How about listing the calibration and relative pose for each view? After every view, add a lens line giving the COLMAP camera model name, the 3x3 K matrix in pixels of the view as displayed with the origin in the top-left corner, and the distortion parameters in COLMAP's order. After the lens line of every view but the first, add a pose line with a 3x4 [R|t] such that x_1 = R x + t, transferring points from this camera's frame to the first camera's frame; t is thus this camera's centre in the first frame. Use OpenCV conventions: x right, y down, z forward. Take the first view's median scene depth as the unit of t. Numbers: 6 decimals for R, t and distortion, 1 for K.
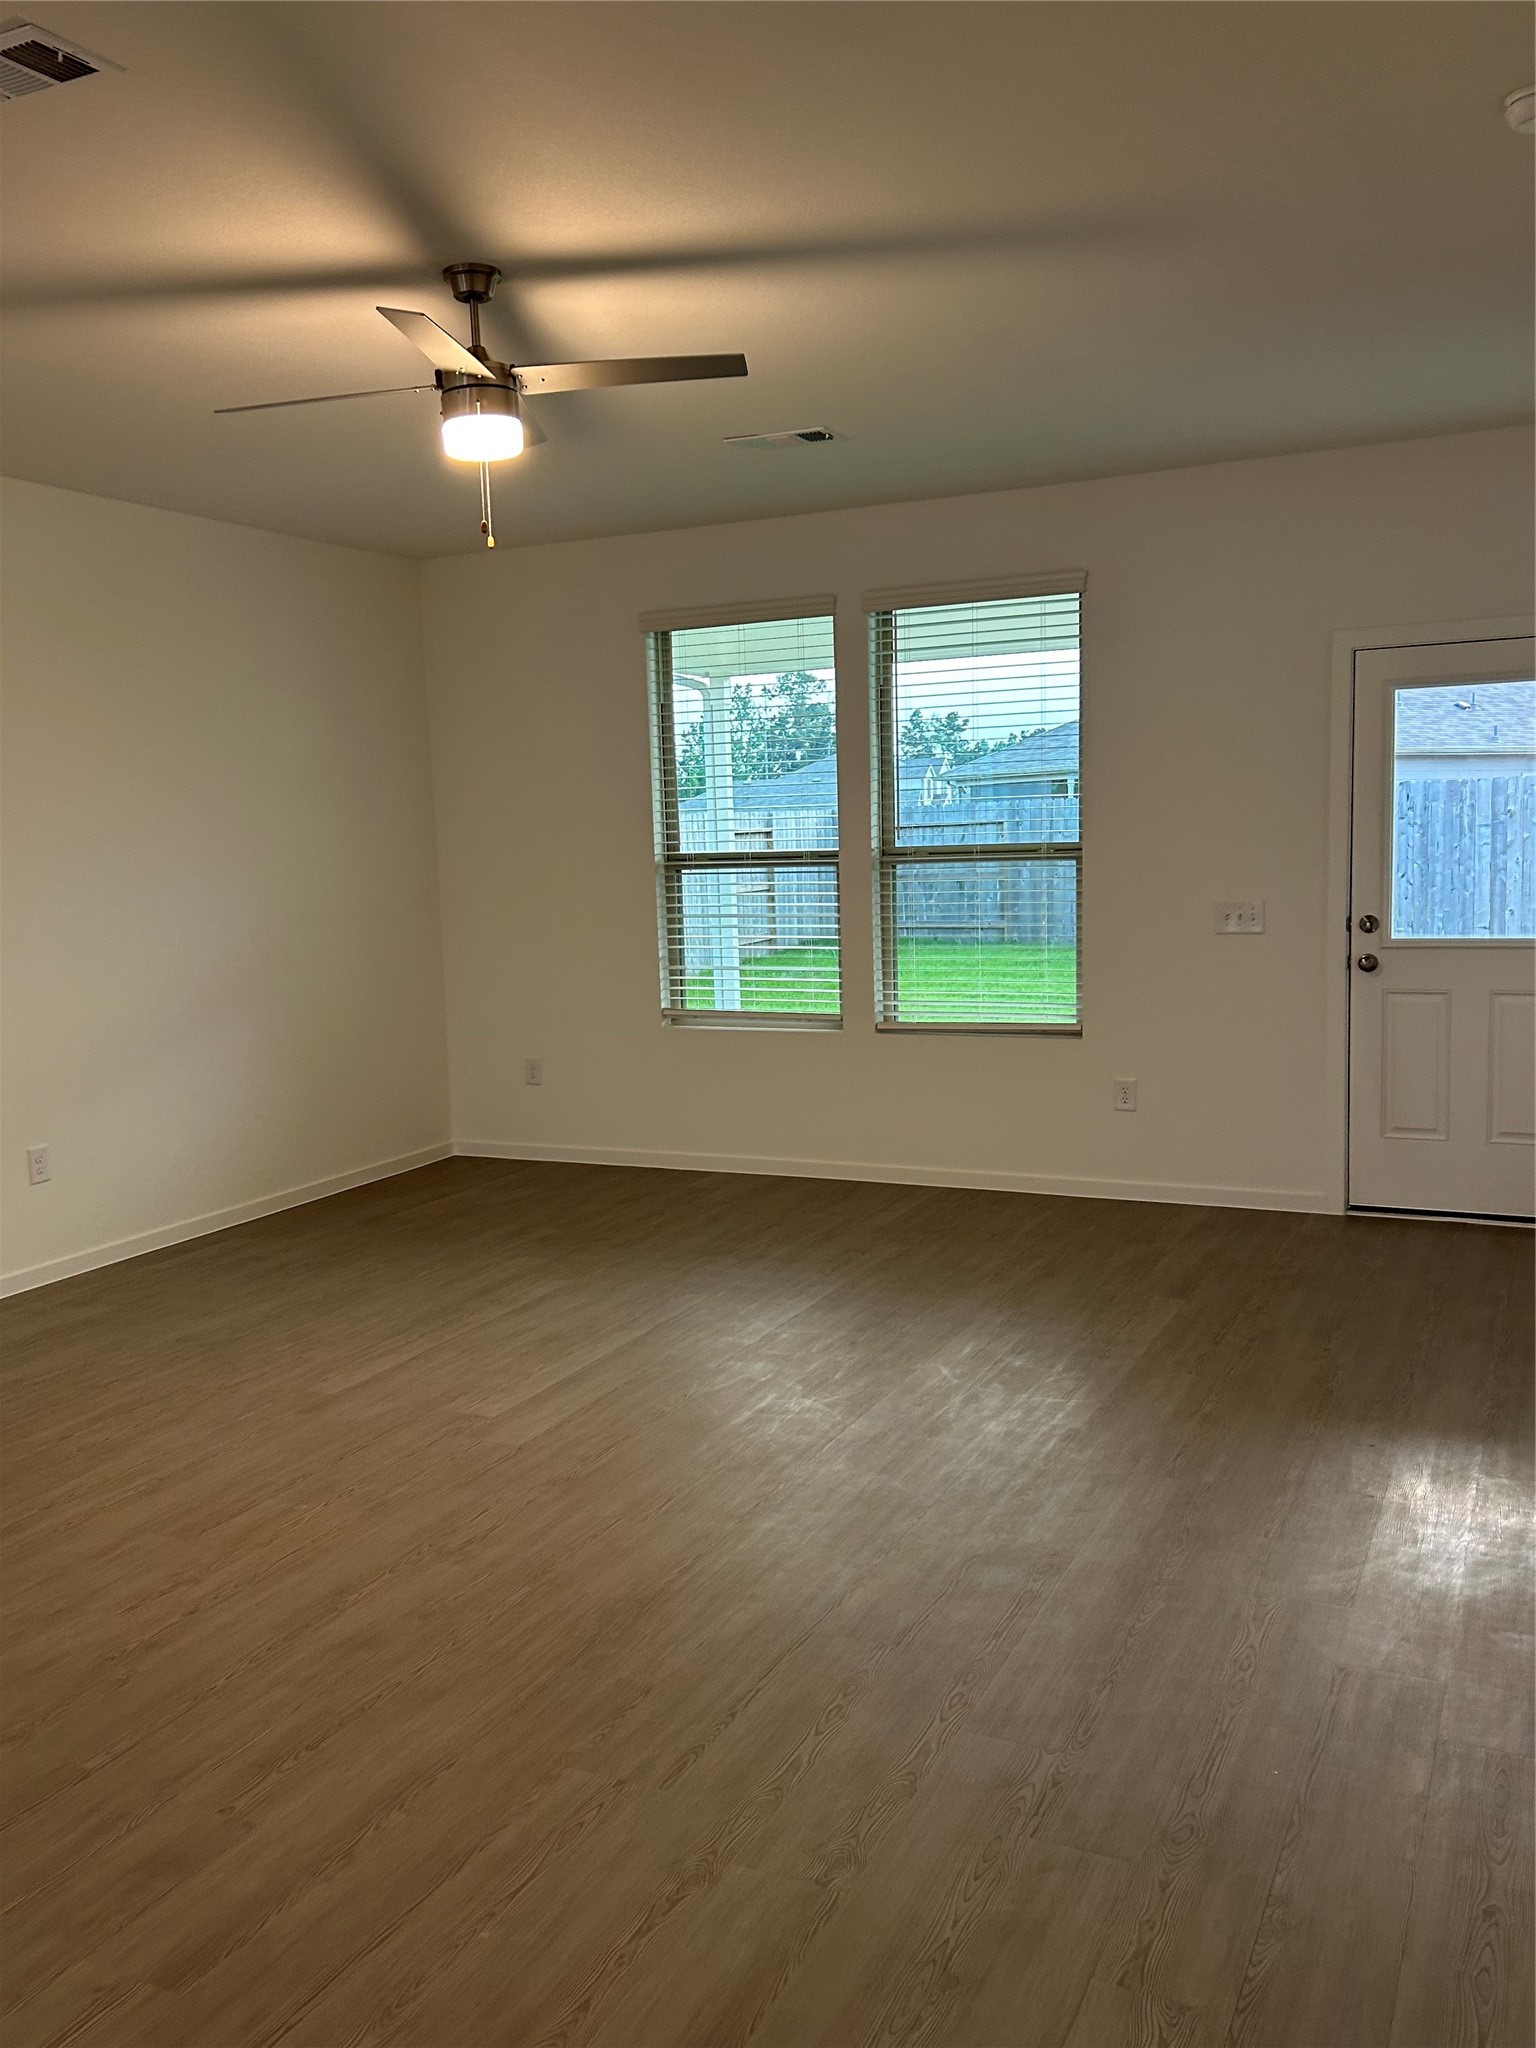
lens RADIAL K [[1643.6, 0, 759.6], [0, 1643.6, 1024.3], [0, 0, 1]] dist [0.131349, -0.194233]
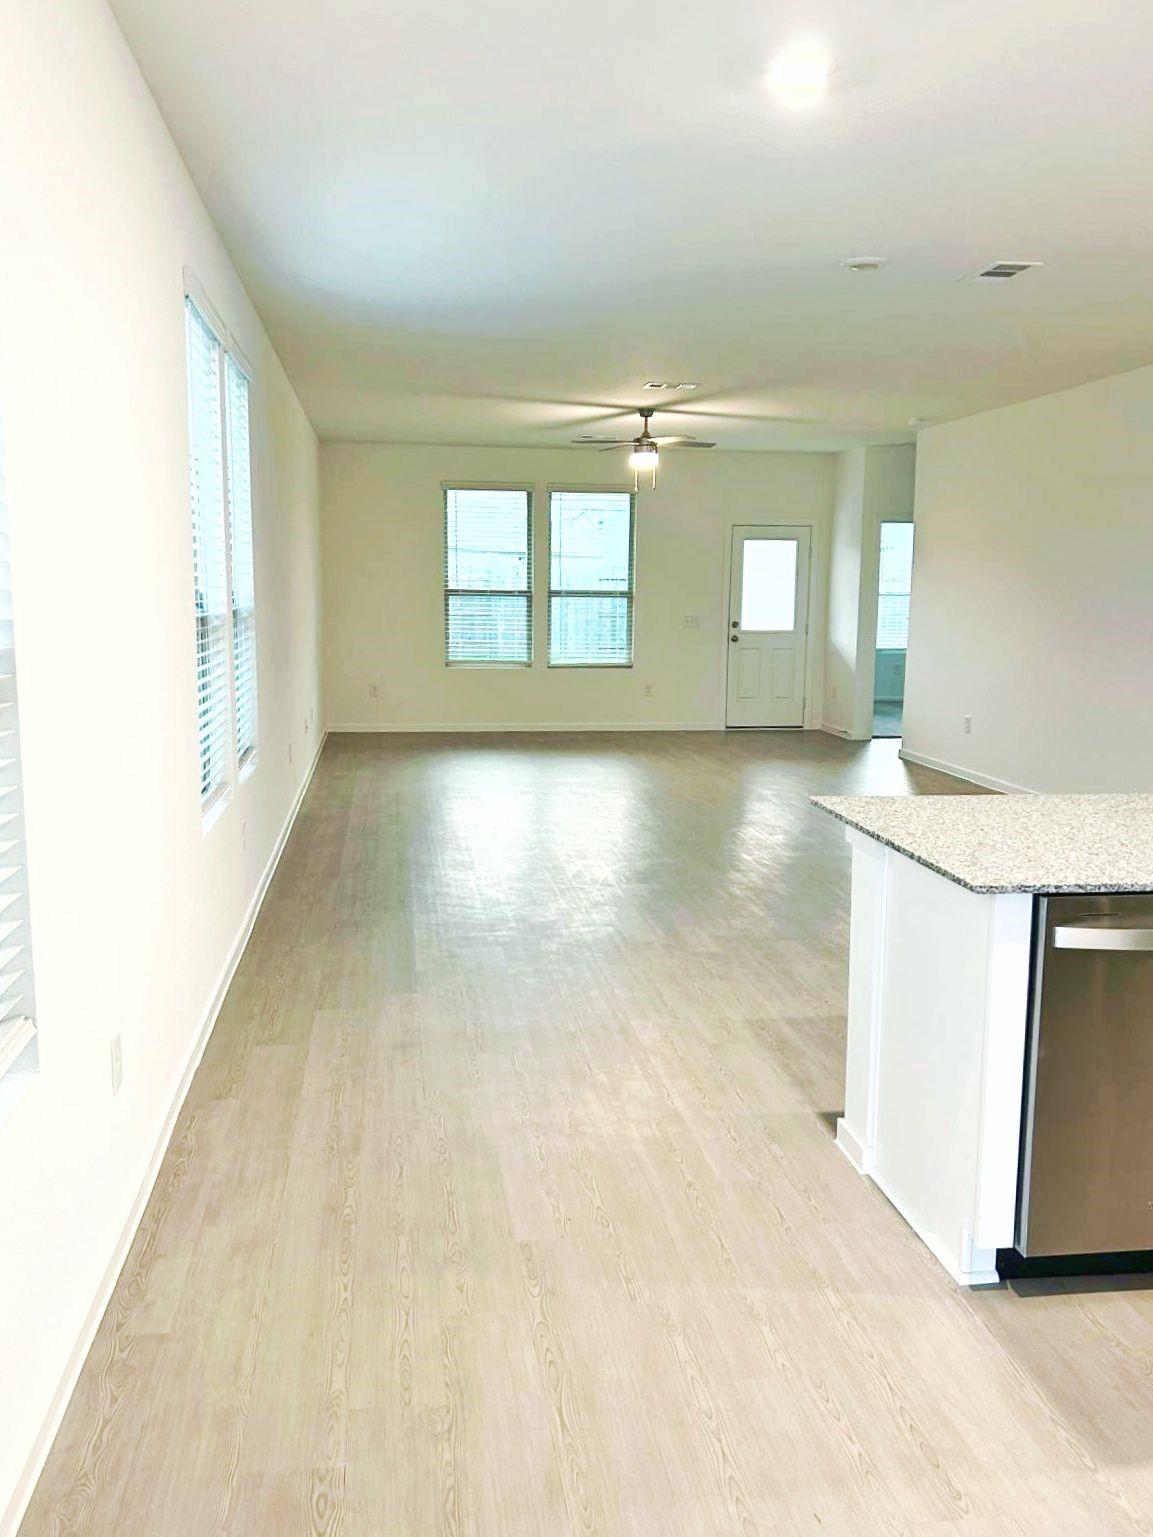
lens RADIAL K [[1369.5, 0, 575.2], [0, 1369.5, 739.0], [0, 0, 1]] dist [0.002605, 0.002243]
pose [[0.812216, -0.026004, 0.582777, -1.126907], [0.029141, 0.999567, 0.003988, 0.108335], [-0.582629, 0.013744, 0.812622, -0.671751]]
